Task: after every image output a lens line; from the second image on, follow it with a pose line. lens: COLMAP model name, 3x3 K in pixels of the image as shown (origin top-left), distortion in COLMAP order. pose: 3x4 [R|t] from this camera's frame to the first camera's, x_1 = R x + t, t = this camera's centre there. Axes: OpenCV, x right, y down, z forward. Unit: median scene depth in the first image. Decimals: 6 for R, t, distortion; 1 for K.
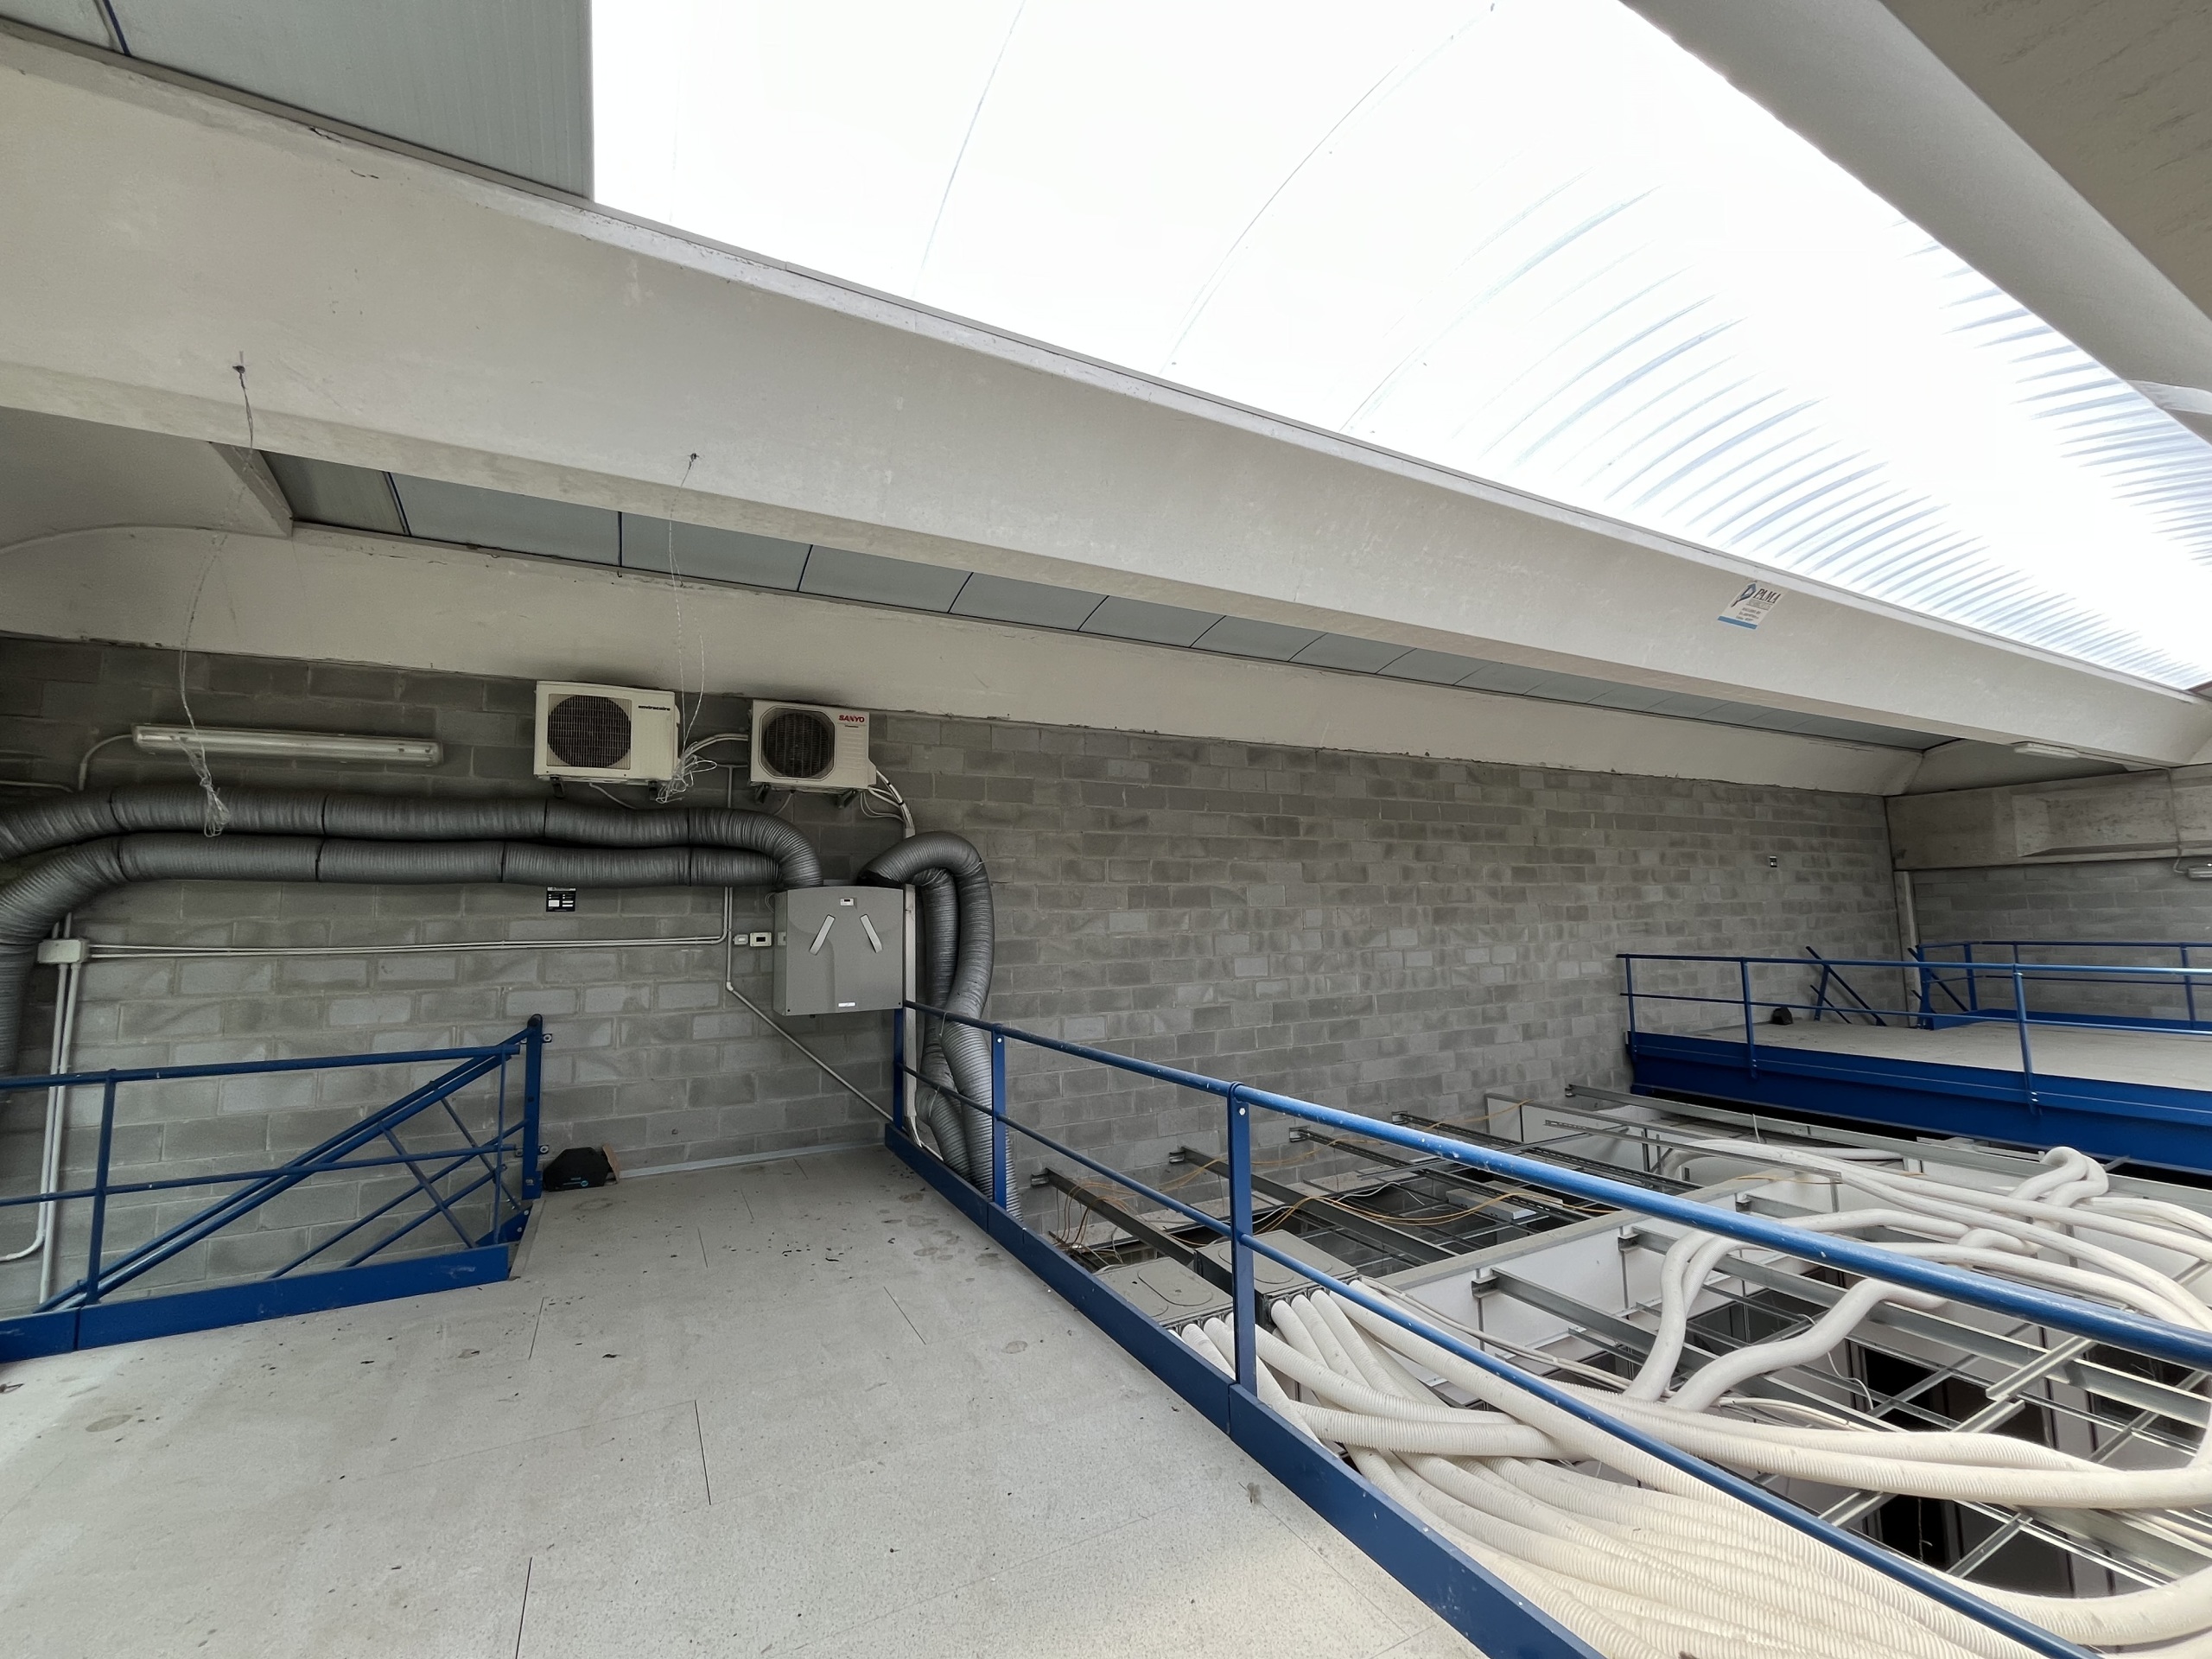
lens RADIAL K [[899.3, 0, 1106.0], [0, 899.3, 829.5], [0, 0, 1]] dist [0.001229, -0.000426]
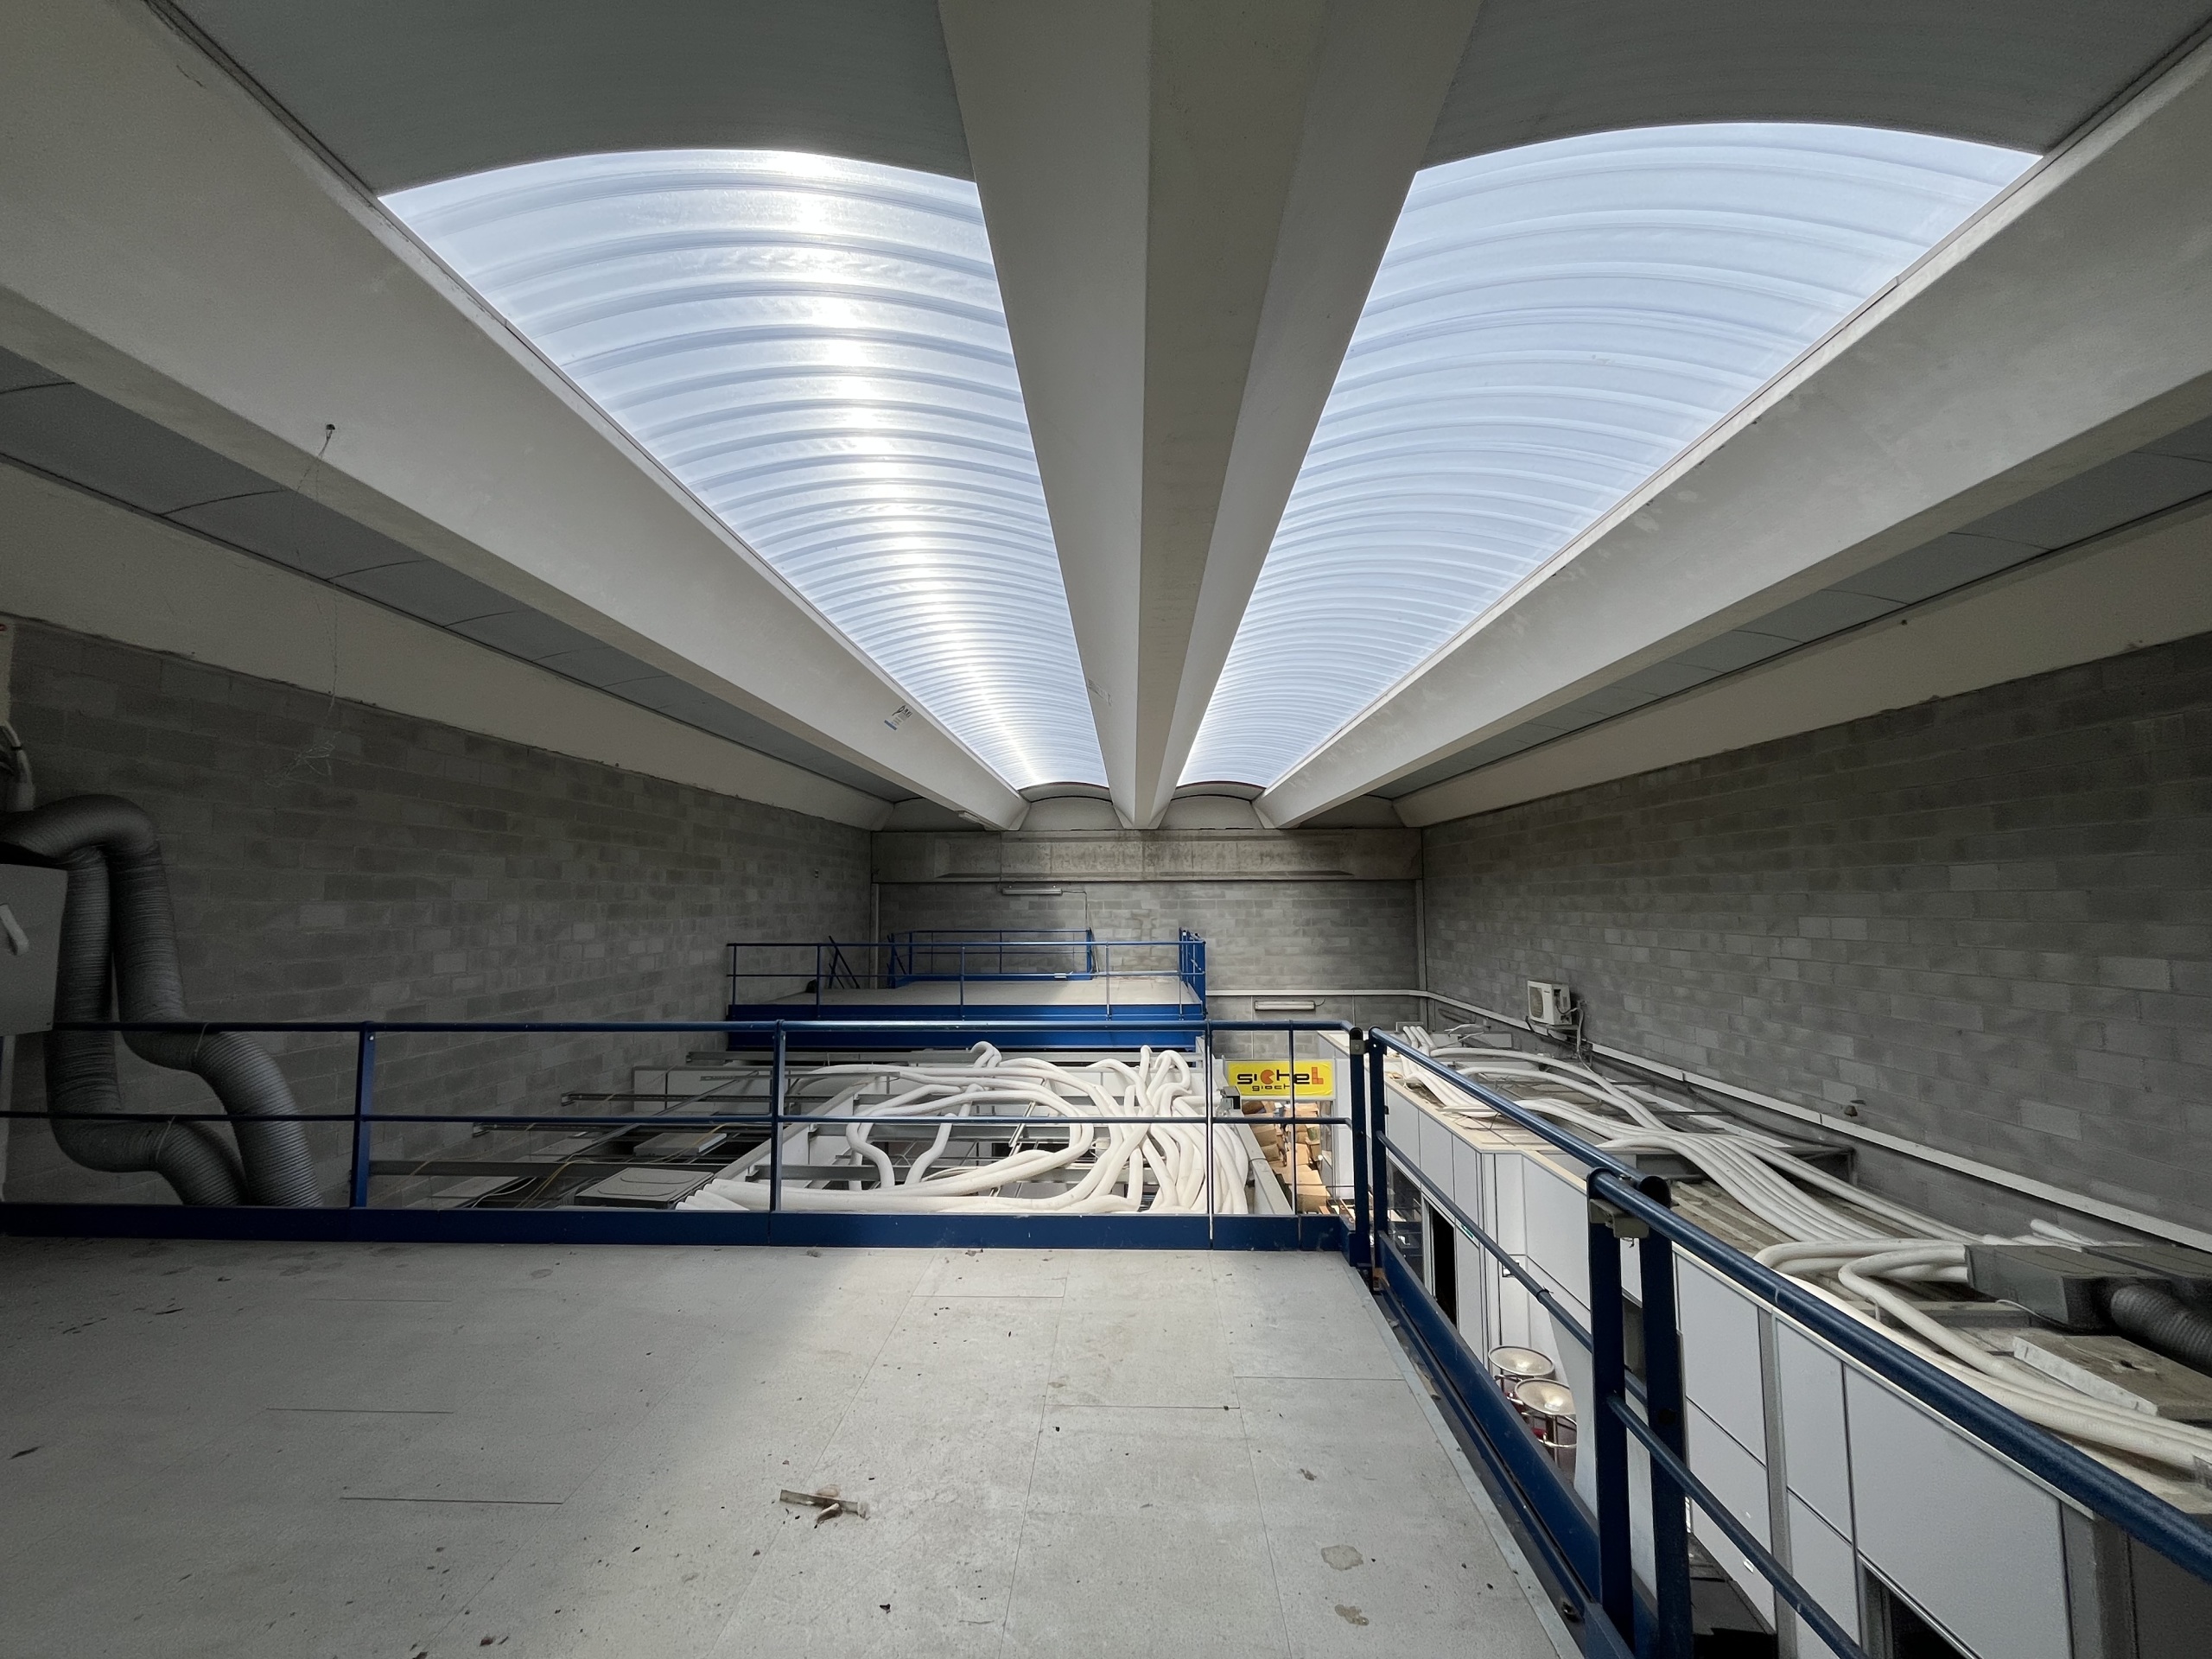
lens RADIAL K [[899.3, 0, 1106.0], [0, 899.3, 829.5], [0, 0, 1]] dist [0.001229, -0.000426]
pose [[0.499082, 0.087505, 0.862125, -0.299179], [-0.091156, 0.994670, -0.048188, -0.006540], [-0.861747, -0.054538, 0.504399, -0.078805]]
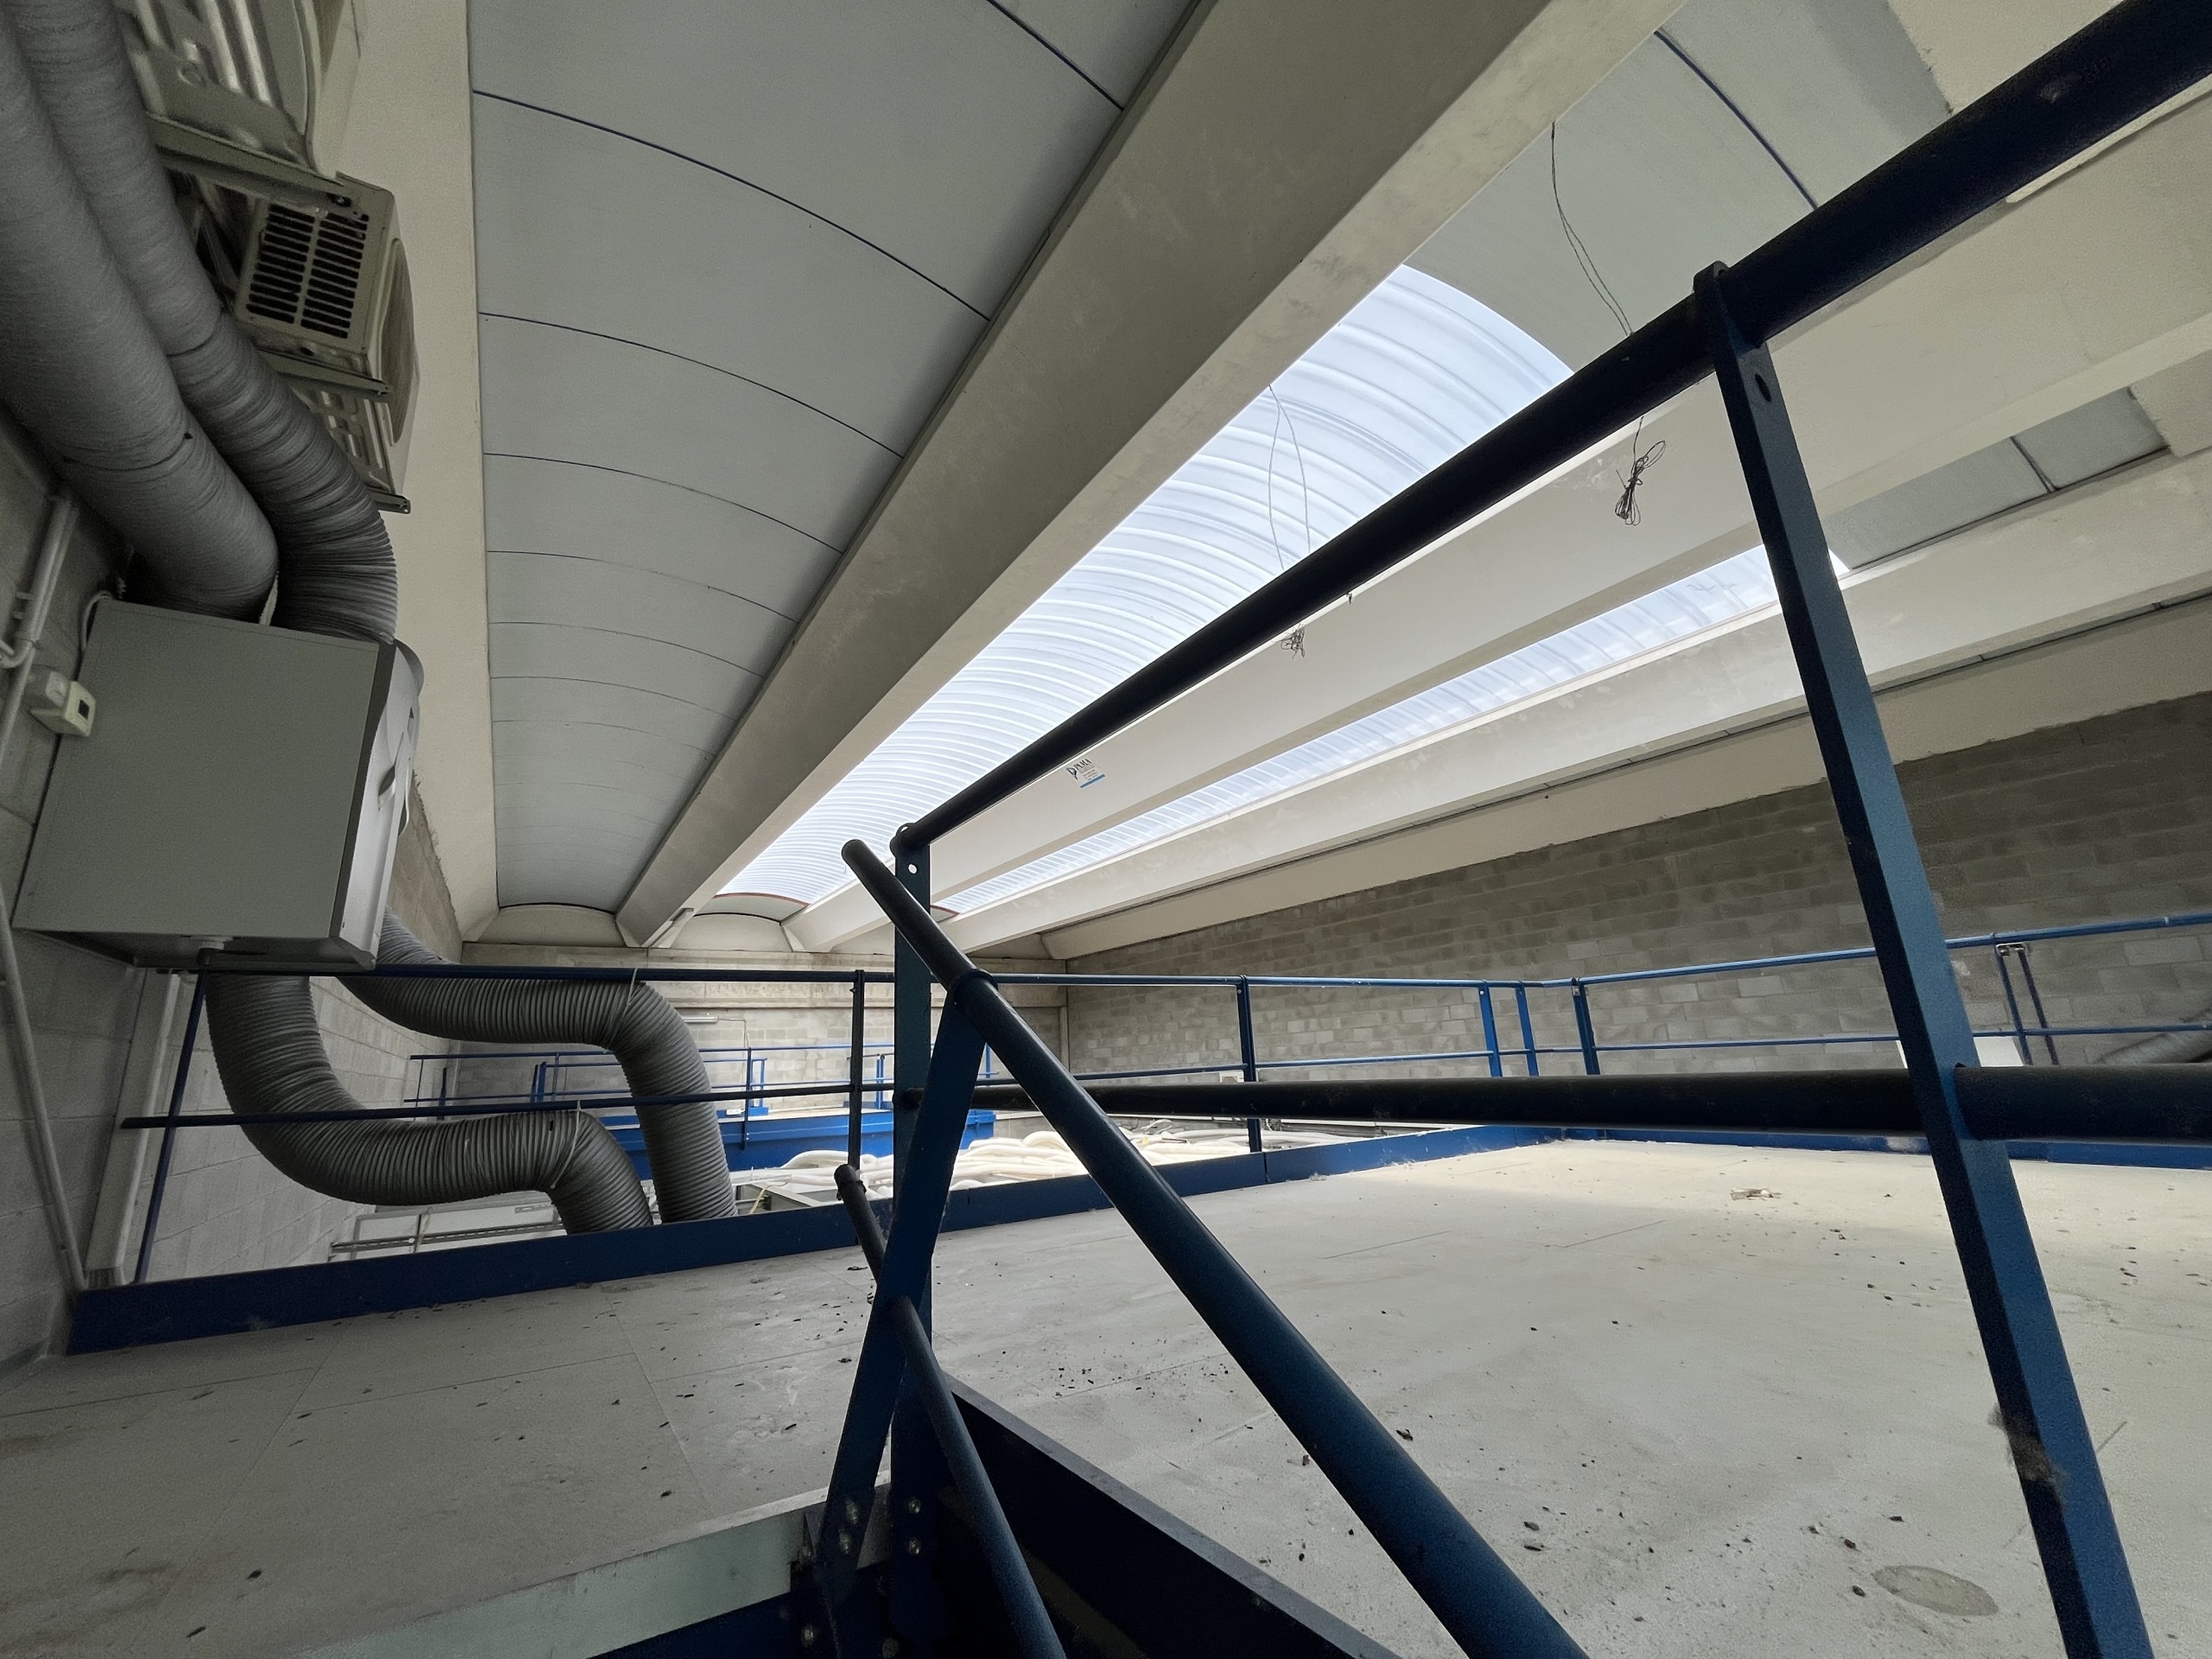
lens RADIAL K [[899.3, 0, 1106.0], [0, 899.3, 829.5], [0, 0, 1]] dist [0.001229, -0.000426]
pose [[-0.078710, 0.277600, 0.957467, -0.495837], [-0.052857, 0.957933, -0.282081, 0.164539], [-0.995495, -0.072811, -0.060726, 0.442445]]
